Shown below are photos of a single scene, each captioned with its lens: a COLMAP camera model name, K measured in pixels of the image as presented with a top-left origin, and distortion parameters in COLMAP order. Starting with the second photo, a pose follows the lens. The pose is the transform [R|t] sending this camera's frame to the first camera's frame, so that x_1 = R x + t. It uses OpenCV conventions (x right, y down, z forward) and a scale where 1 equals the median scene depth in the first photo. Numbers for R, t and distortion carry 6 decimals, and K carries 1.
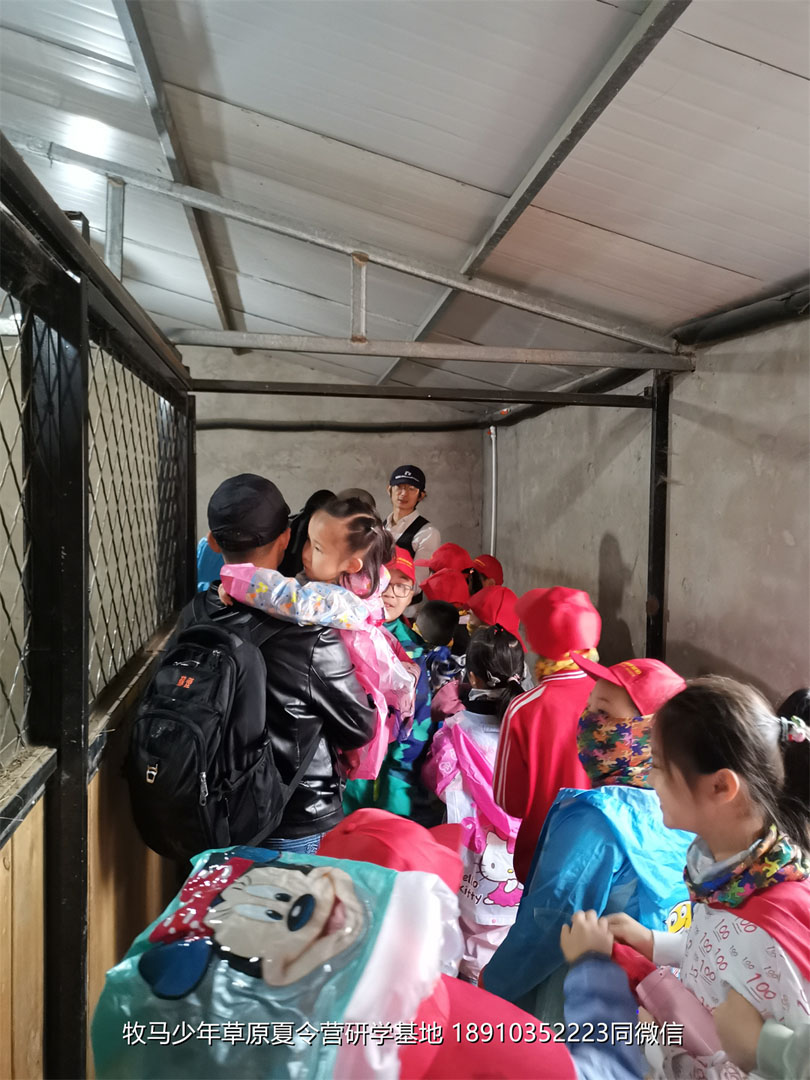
lens RADIAL K [[807.6, 0, 405.0], [0, 807.6, 540.0], [0, 0, 1]] dist [0.064274, -0.079719]
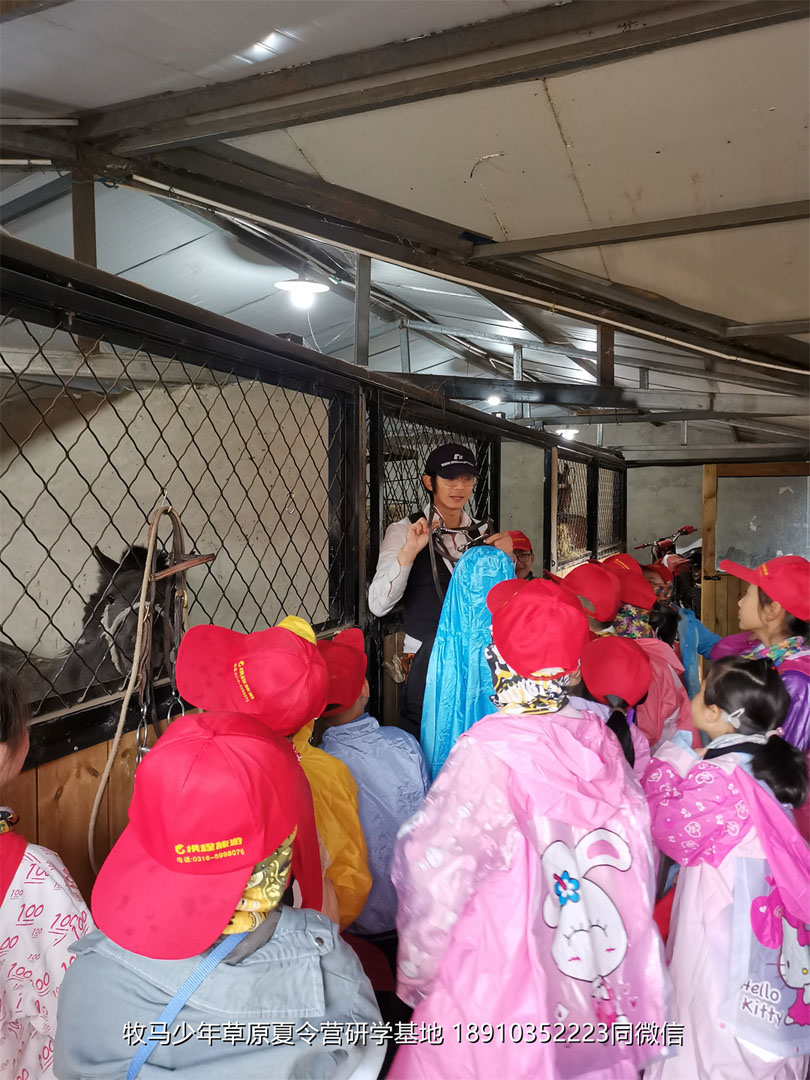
lens RADIAL K [[807.6, 0, 405.0], [0, 807.6, 540.0], [0, 0, 1]] dist [0.064274, -0.079719]
pose [[0.851323, 0.008760, -0.524569, 0.539207], [-0.014398, 0.999874, -0.006670, 0.103783], [0.524445, 0.013231, 0.851342, -1.711080]]
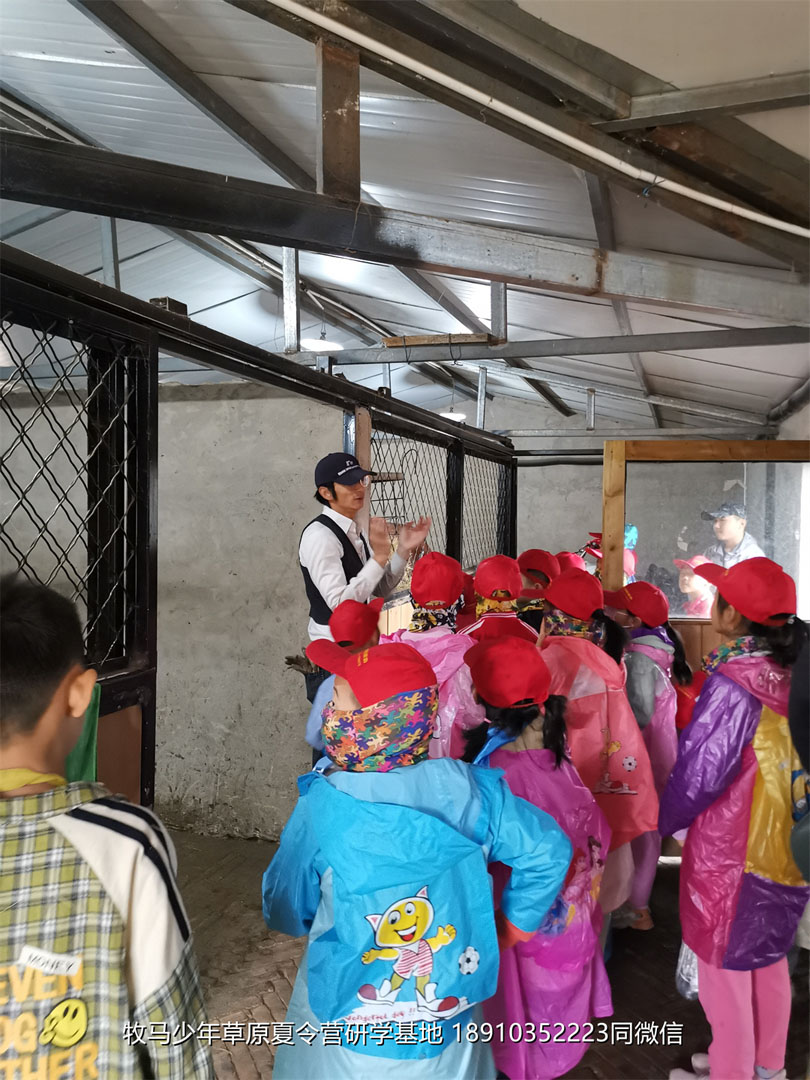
lens RADIAL K [[807.6, 0, 405.0], [0, 807.6, 540.0], [0, 0, 1]] dist [0.064274, -0.079719]
pose [[0.890713, 0.011316, -0.454425, 0.417829], [-0.021573, 0.999616, -0.017393, 0.074321], [0.454053, 0.025295, 0.890615, -0.948364]]
